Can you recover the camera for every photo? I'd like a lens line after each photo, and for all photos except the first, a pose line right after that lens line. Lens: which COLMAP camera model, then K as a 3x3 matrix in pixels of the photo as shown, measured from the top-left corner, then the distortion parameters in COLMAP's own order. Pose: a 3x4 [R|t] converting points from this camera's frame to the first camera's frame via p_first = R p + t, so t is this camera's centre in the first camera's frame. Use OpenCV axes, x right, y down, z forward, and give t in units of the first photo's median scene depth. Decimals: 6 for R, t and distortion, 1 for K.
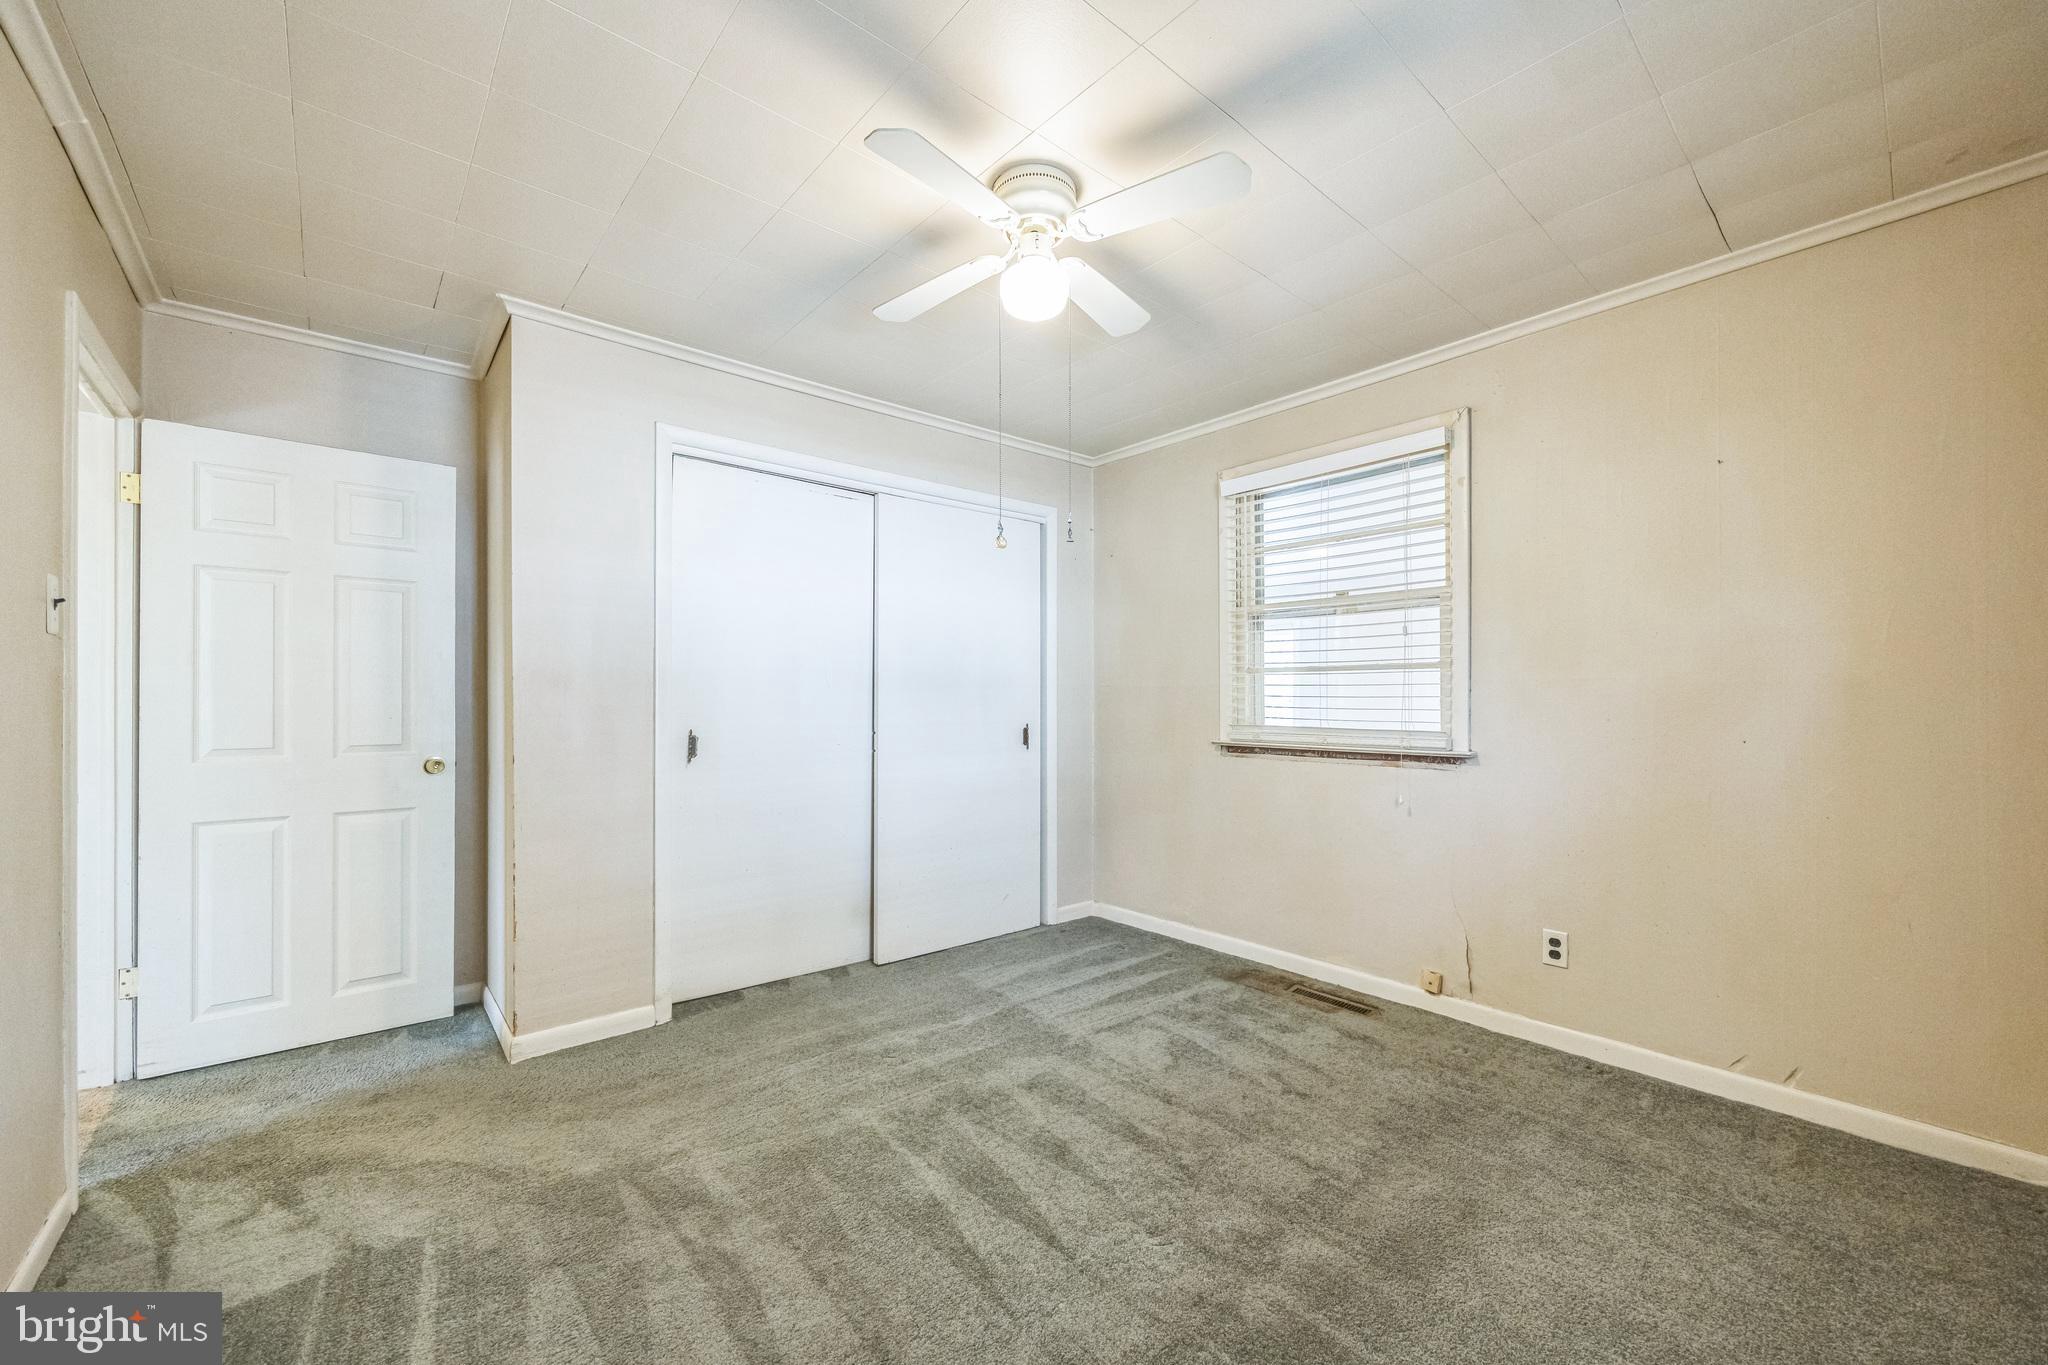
lens RADIAL K [[795.8, 0, 1008.5], [0, 795.8, 691.1], [0, 0, 1]] dist [-0.000246, -0.000031]
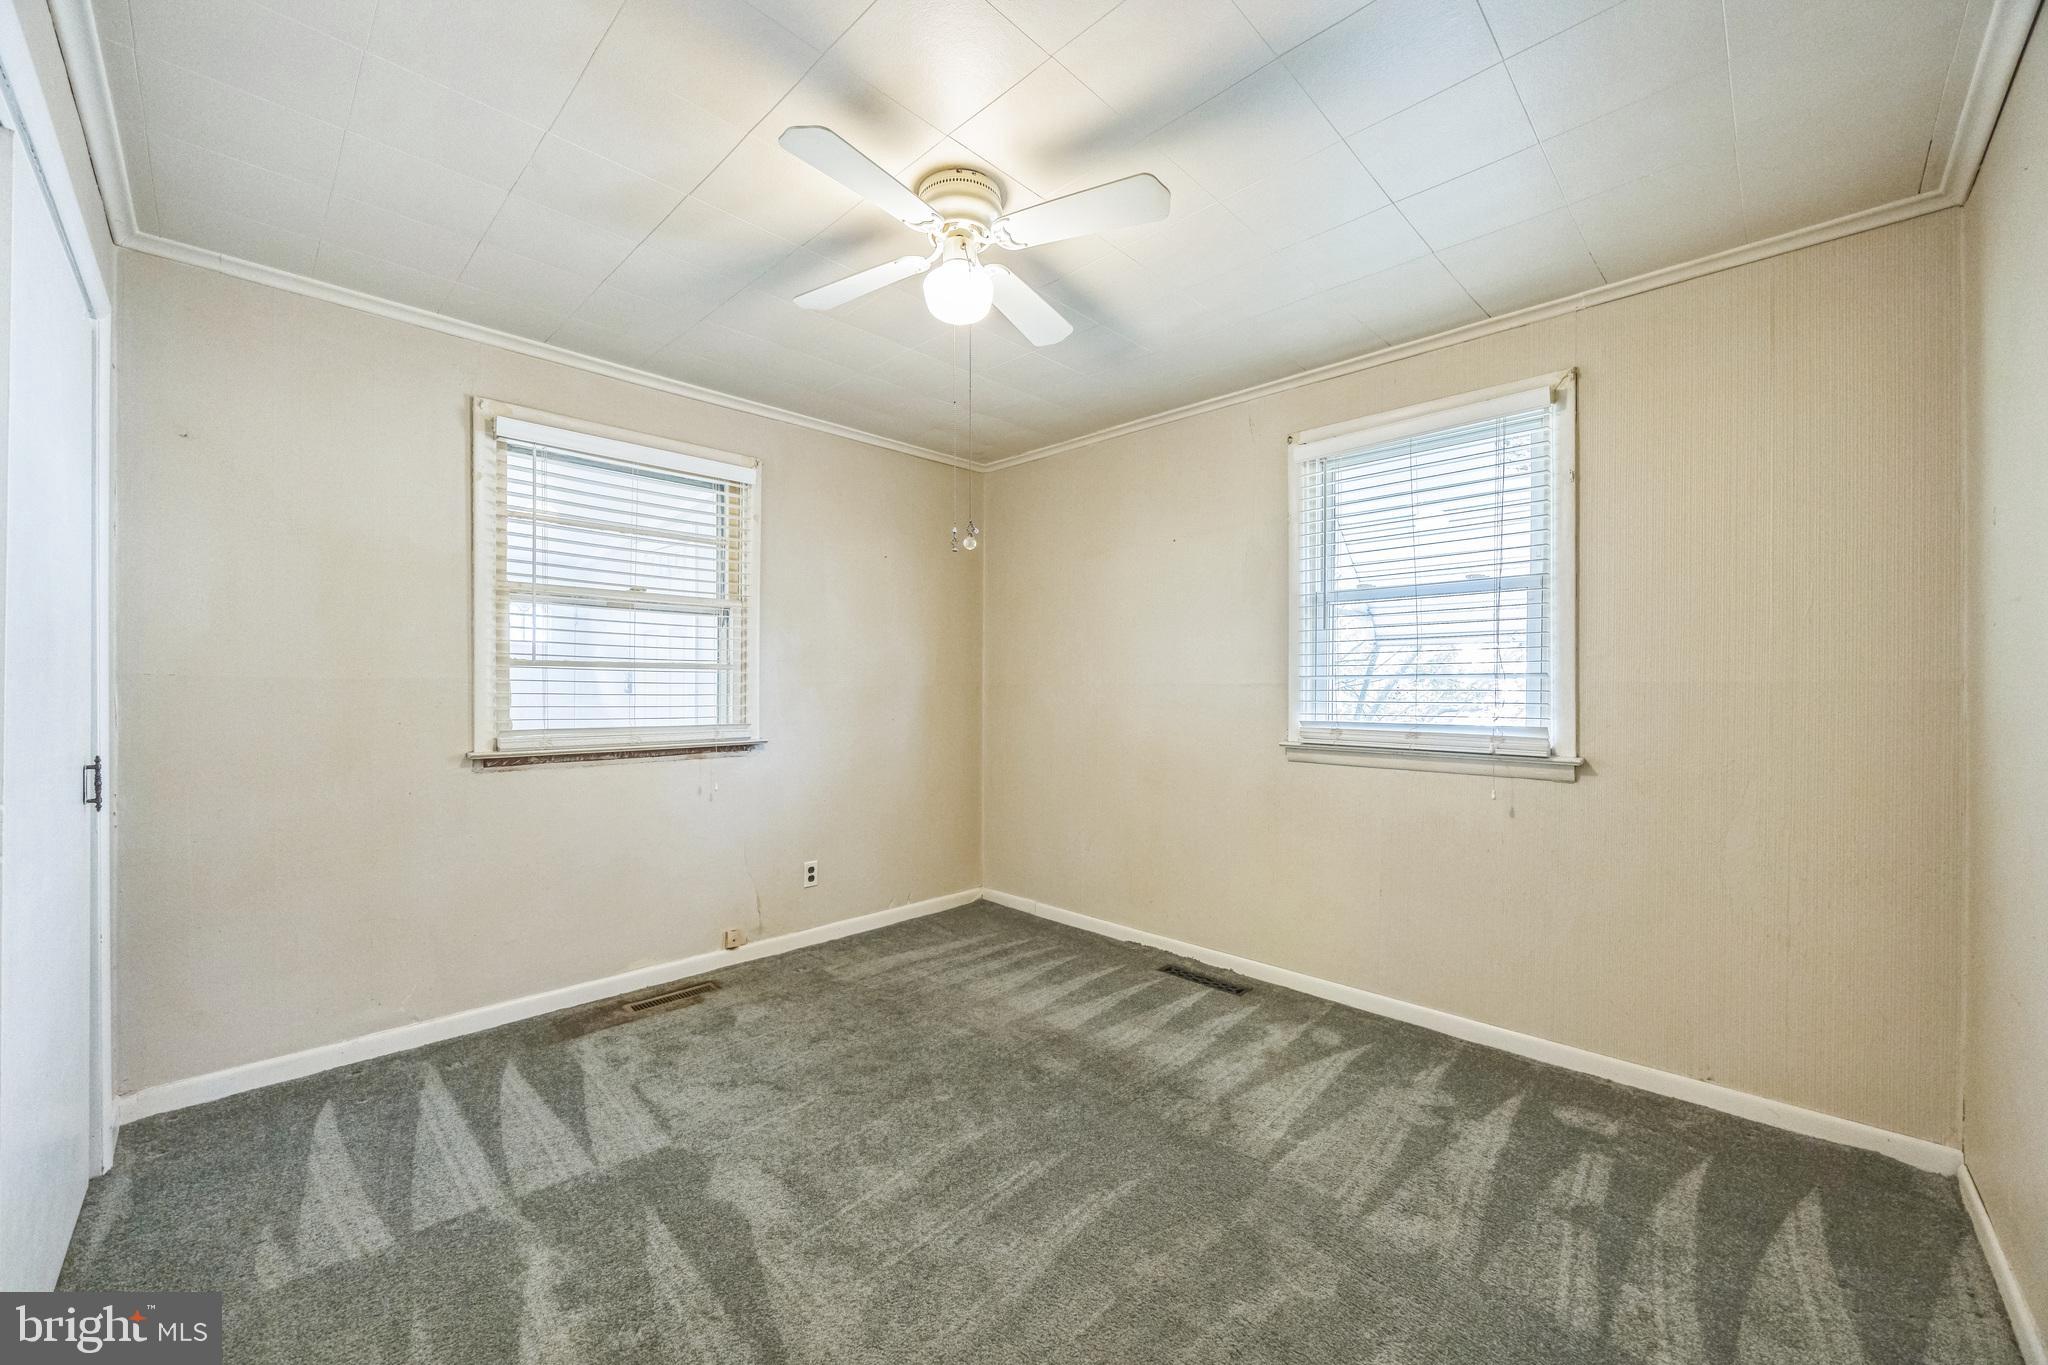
lens RADIAL K [[795.8, 0, 1008.5], [0, 795.8, 691.1], [0, 0, 1]] dist [-0.000246, -0.000031]
pose [[-0.091251, -0.004205, 0.995819, -0.630662], [-0.011302, 0.999931, 0.003187, -0.005810], [-0.995764, -0.010964, -0.091293, 0.672502]]
